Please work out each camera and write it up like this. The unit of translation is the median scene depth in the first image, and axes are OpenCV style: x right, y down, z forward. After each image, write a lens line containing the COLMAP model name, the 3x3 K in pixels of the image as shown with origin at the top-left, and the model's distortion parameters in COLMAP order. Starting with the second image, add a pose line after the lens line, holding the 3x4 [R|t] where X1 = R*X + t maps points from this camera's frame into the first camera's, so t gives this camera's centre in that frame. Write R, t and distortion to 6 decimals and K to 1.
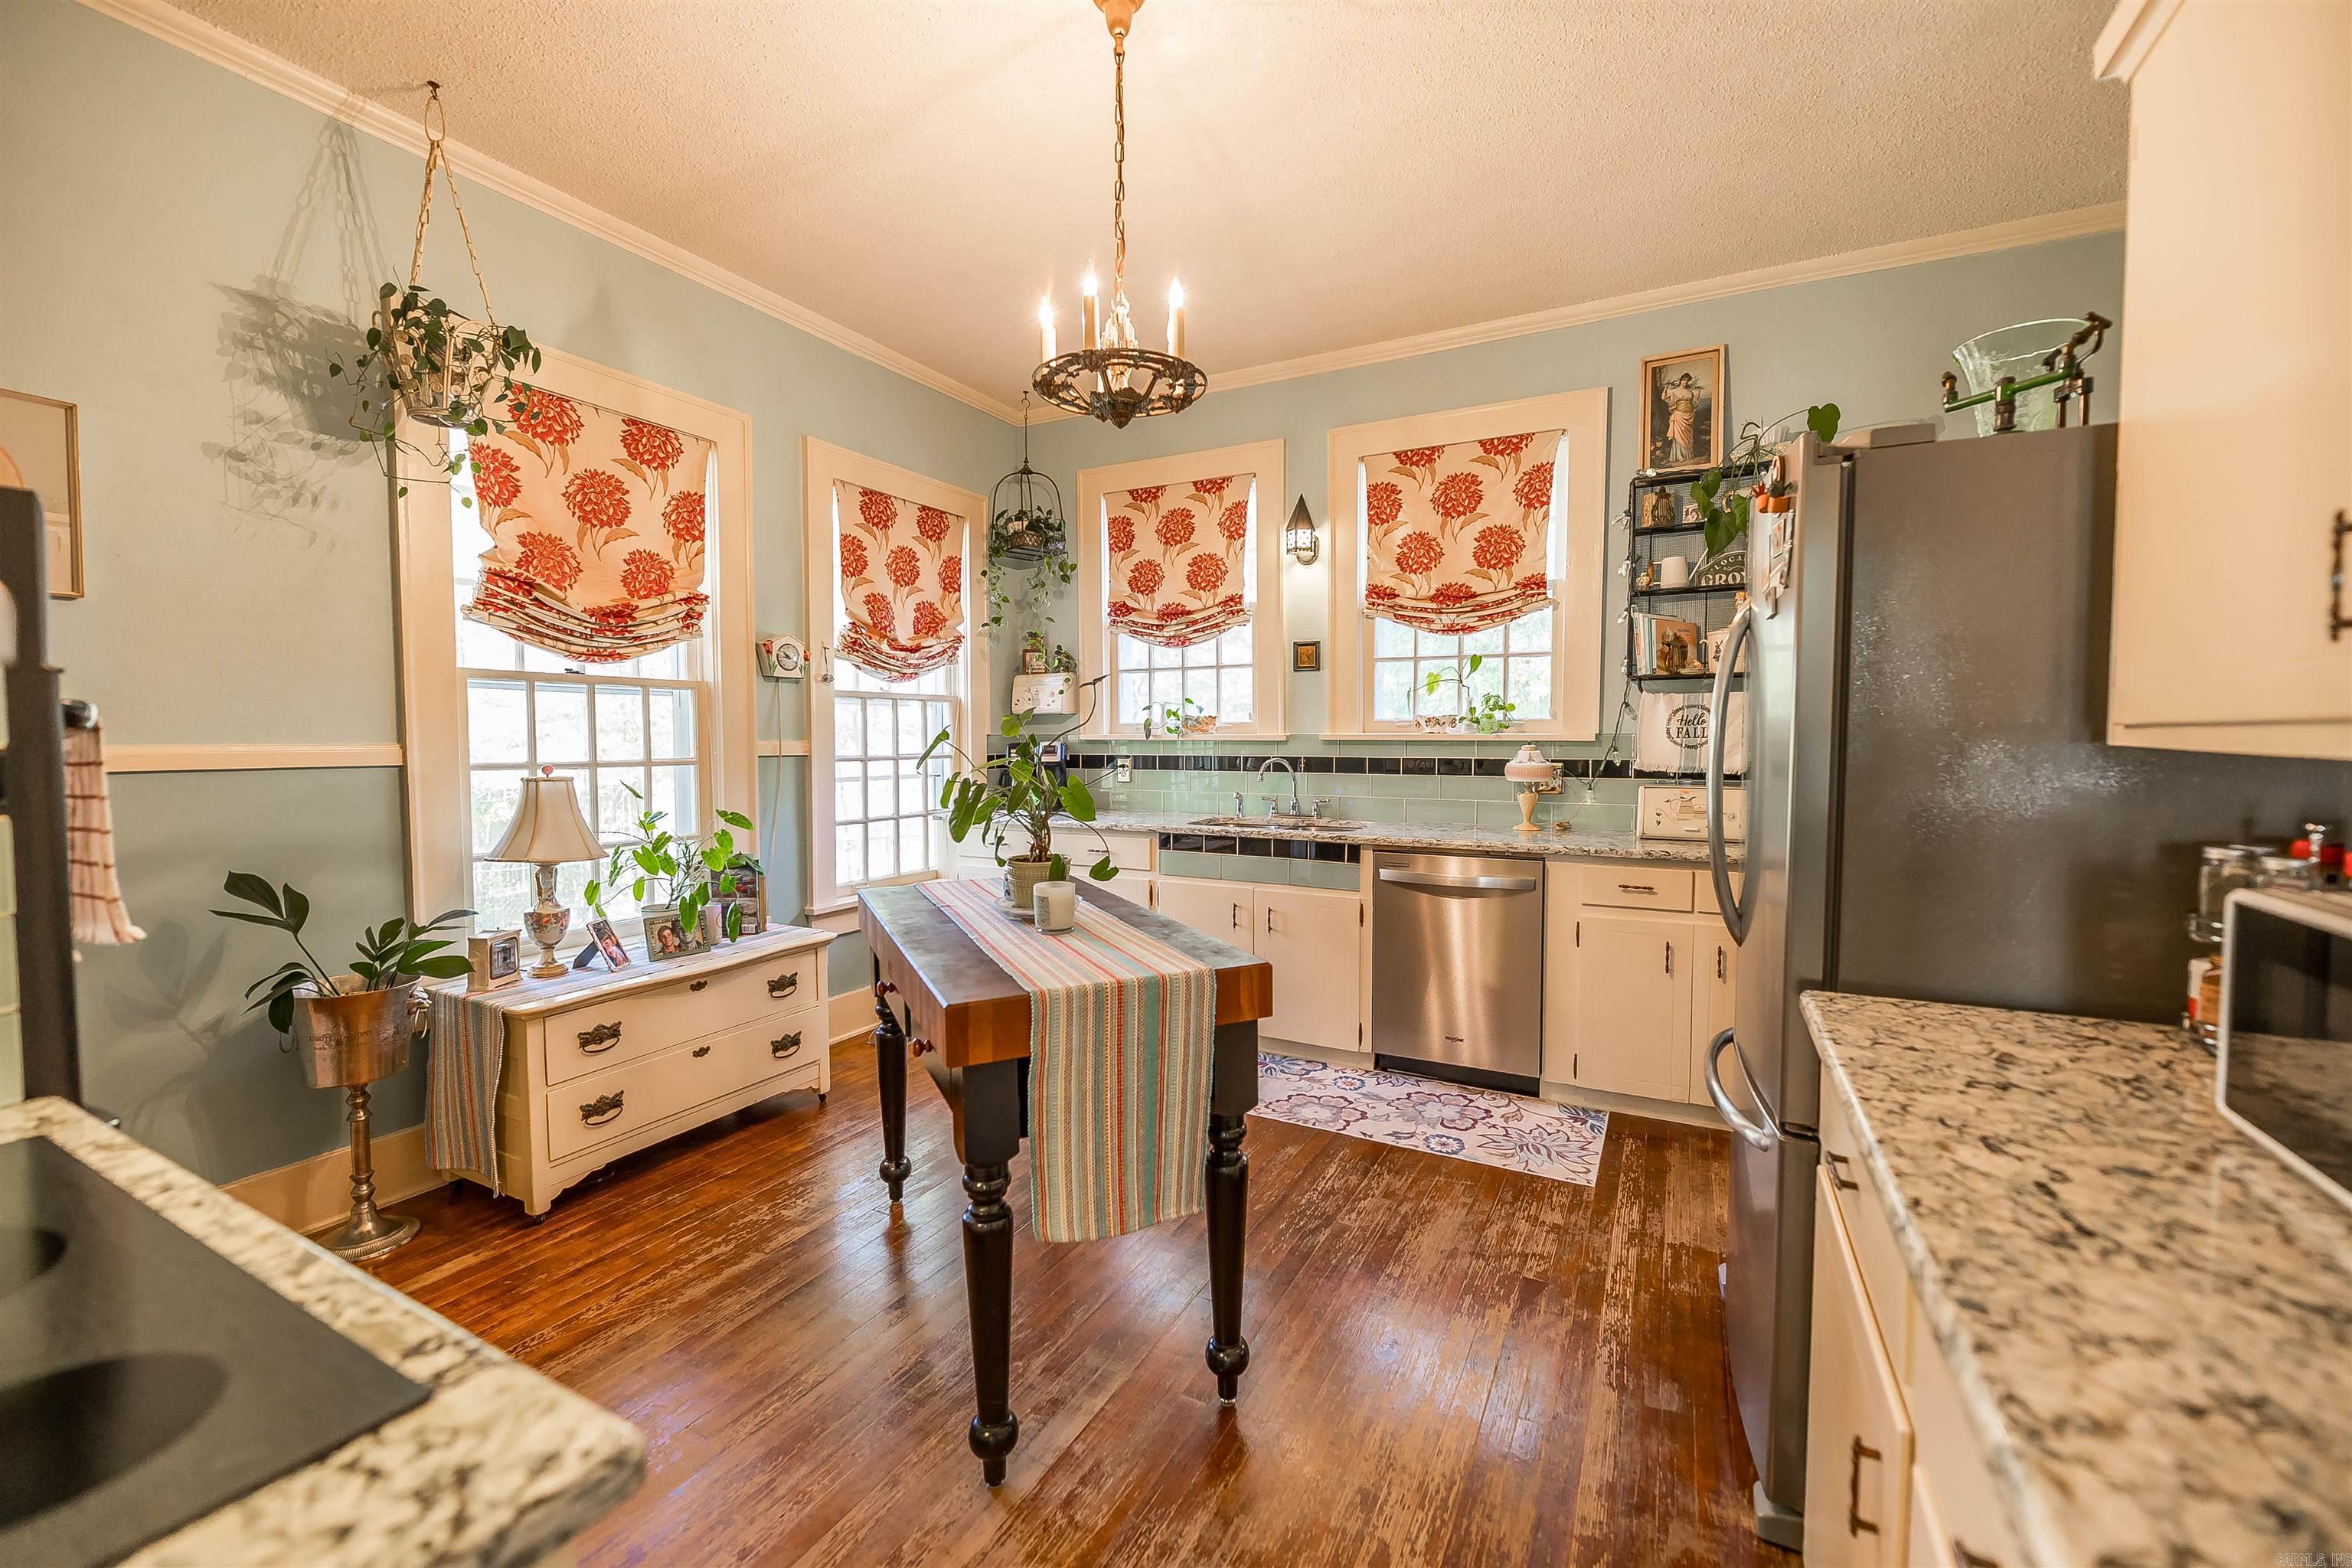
lens RADIAL K [[945.5, 0, 1175.3], [0, 945.5, 786.6], [0, 0, 1]] dist [-0.004584, -0.001292]
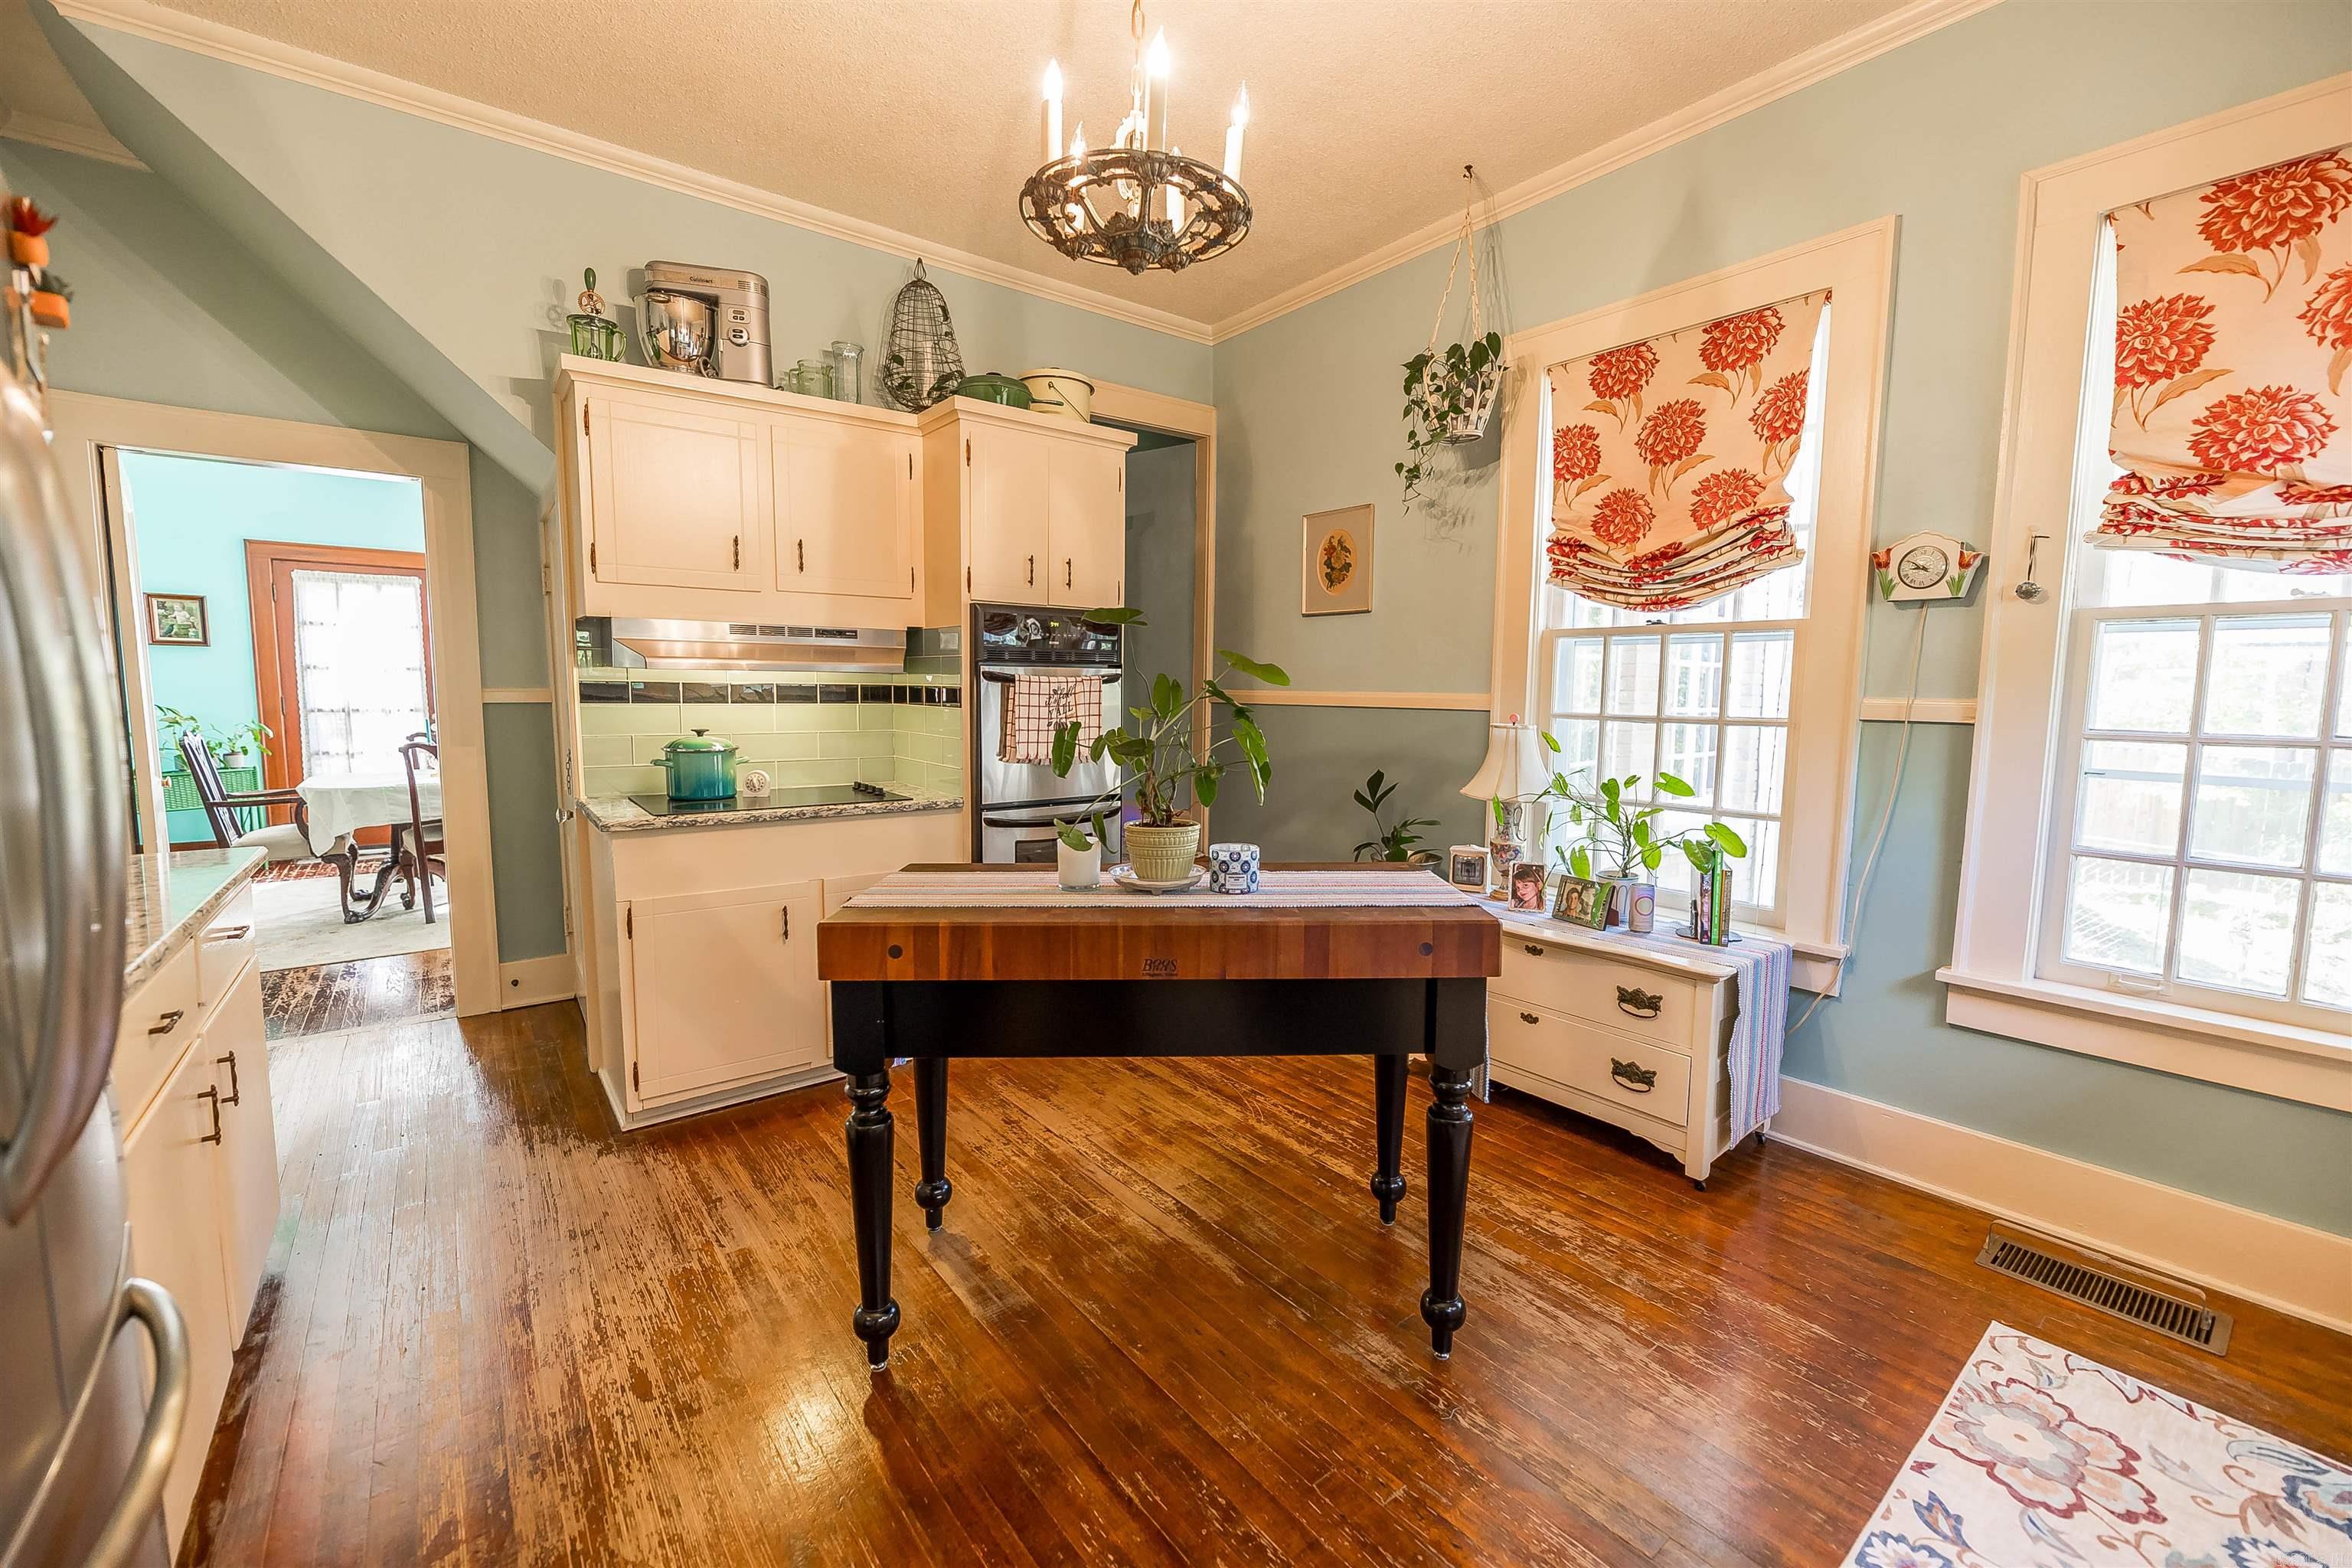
lens RADIAL K [[945.5, 0, 1186.5], [0, 945.5, 781.9], [0, 0, 1]] dist [-0.004584, -0.001292]
pose [[-0.401504, 0.088306, -0.911590, 0.358457], [-0.057185, 0.990982, 0.121183, -0.039024], [0.914070, 0.100785, -0.392833, 0.753819]]
